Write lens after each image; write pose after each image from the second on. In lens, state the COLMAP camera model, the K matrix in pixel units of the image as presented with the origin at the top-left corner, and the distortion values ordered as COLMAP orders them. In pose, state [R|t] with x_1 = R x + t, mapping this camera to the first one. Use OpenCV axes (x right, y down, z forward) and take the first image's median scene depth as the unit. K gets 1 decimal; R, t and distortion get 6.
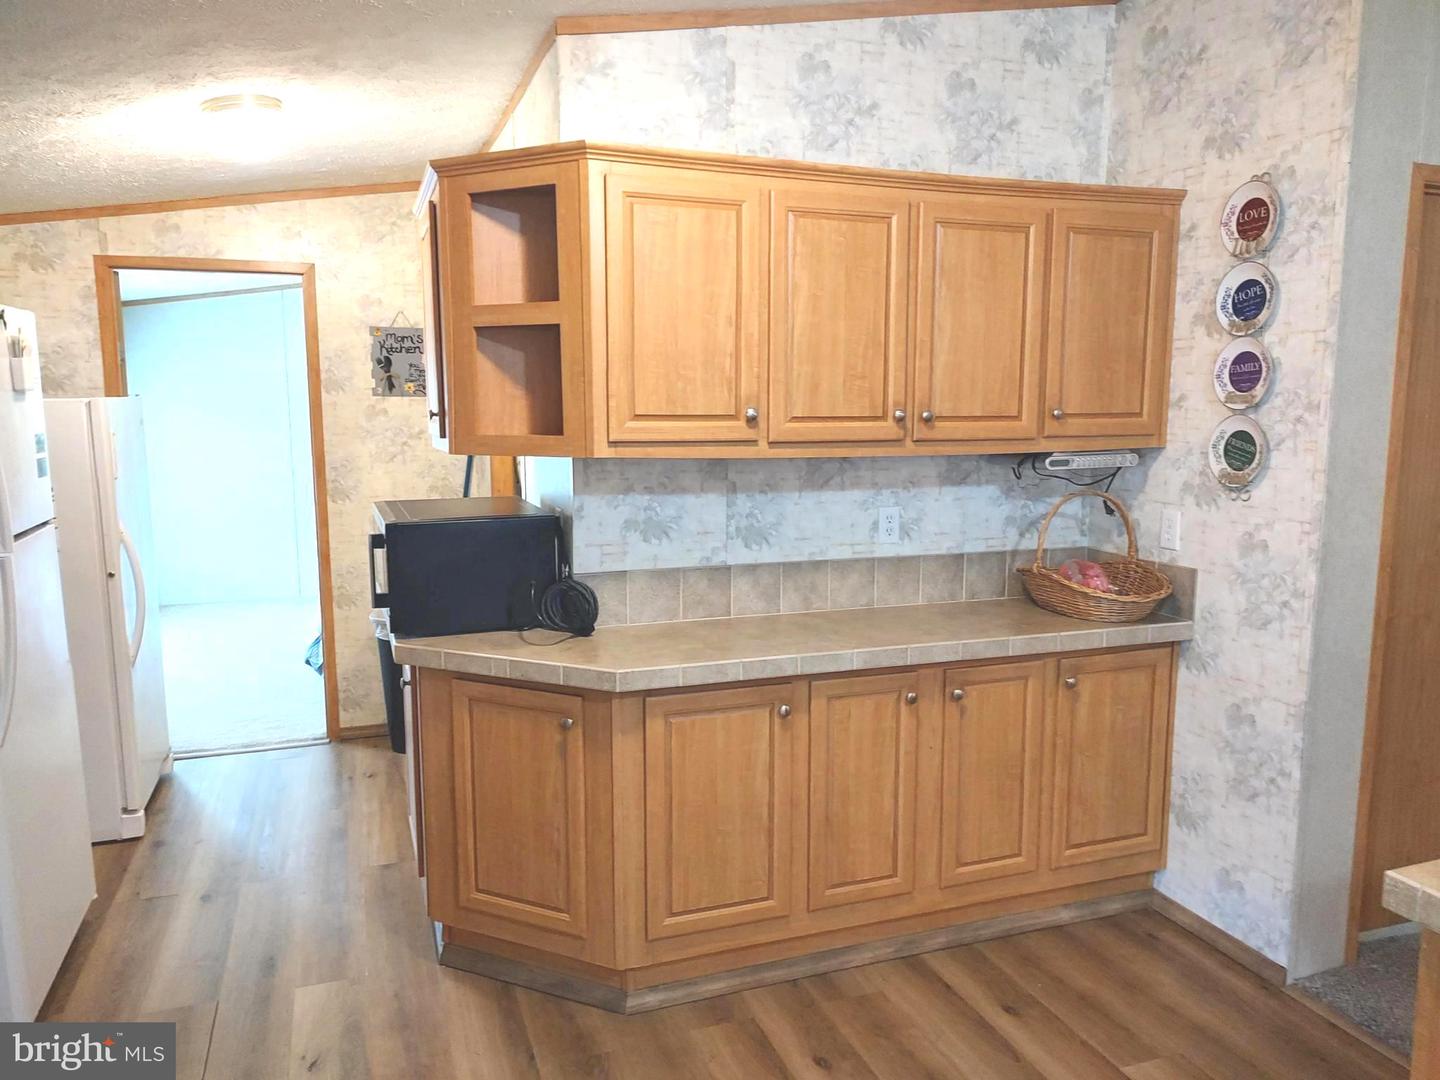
lens RADIAL K [[1023.3, 0, 722.6], [0, 1023.3, 533.2], [0, 0, 1]] dist [0.027494, -0.029733]
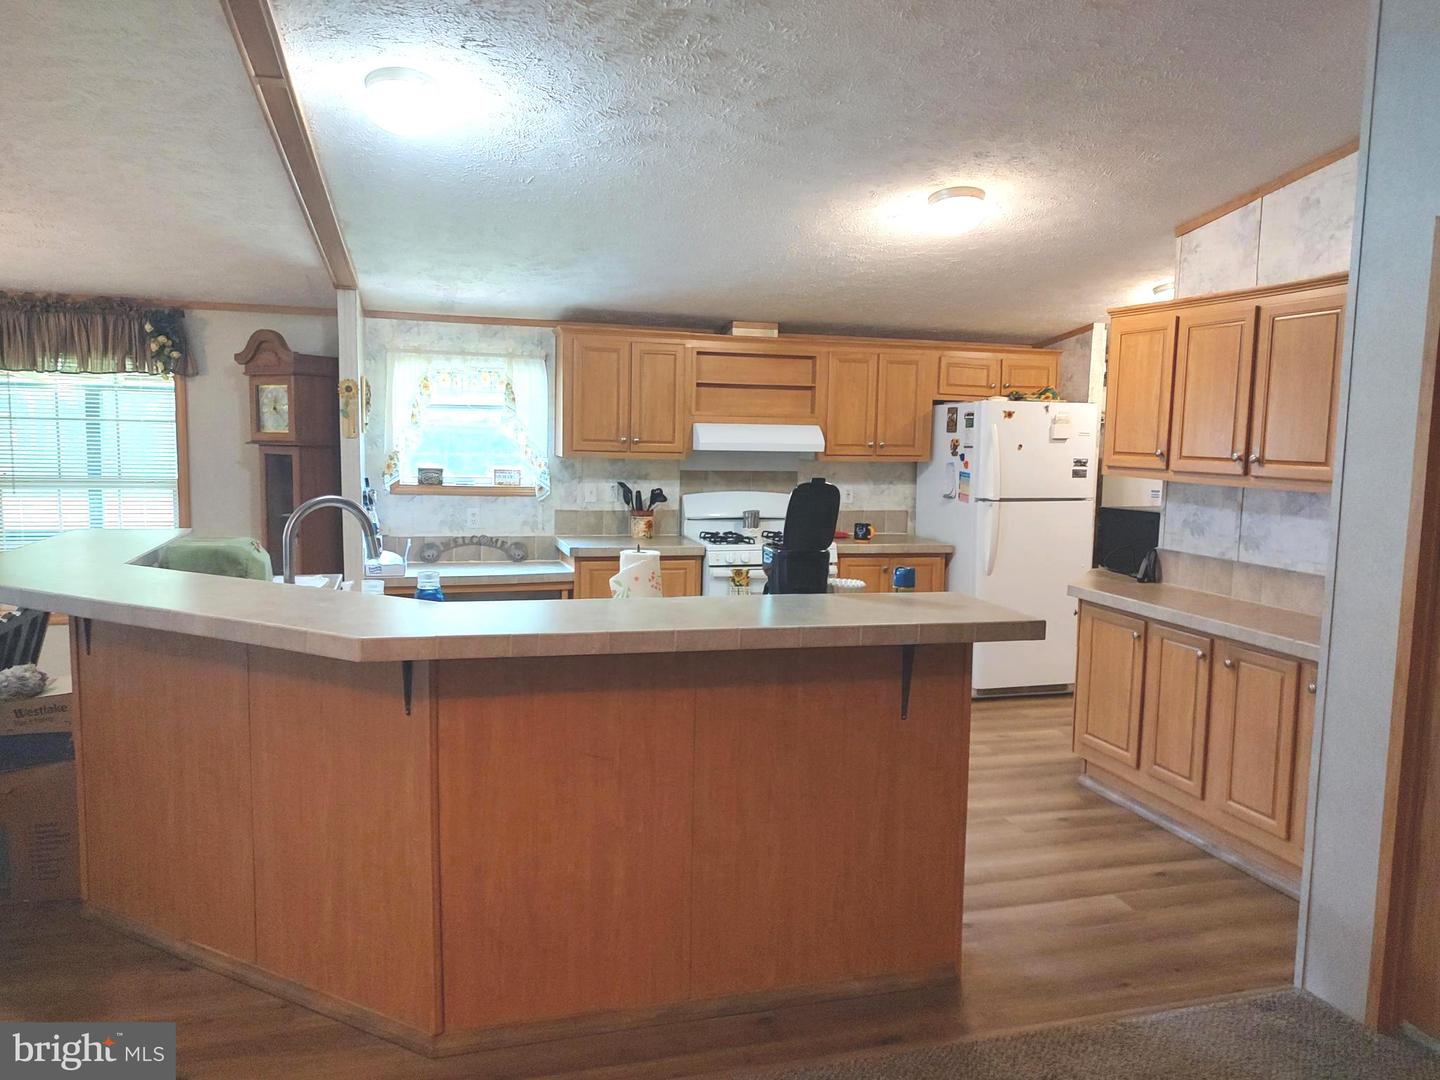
lens RADIAL K [[1023.3, 0, 717.4], [0, 1023.3, 529.1], [0, 0, 1]] dist [0.027494, -0.029733]
pose [[-0.070033, 0.091094, -0.993377, 1.532141], [-0.151134, 0.983357, 0.100830, -0.049928], [0.986029, 0.157194, -0.055100, 0.365740]]
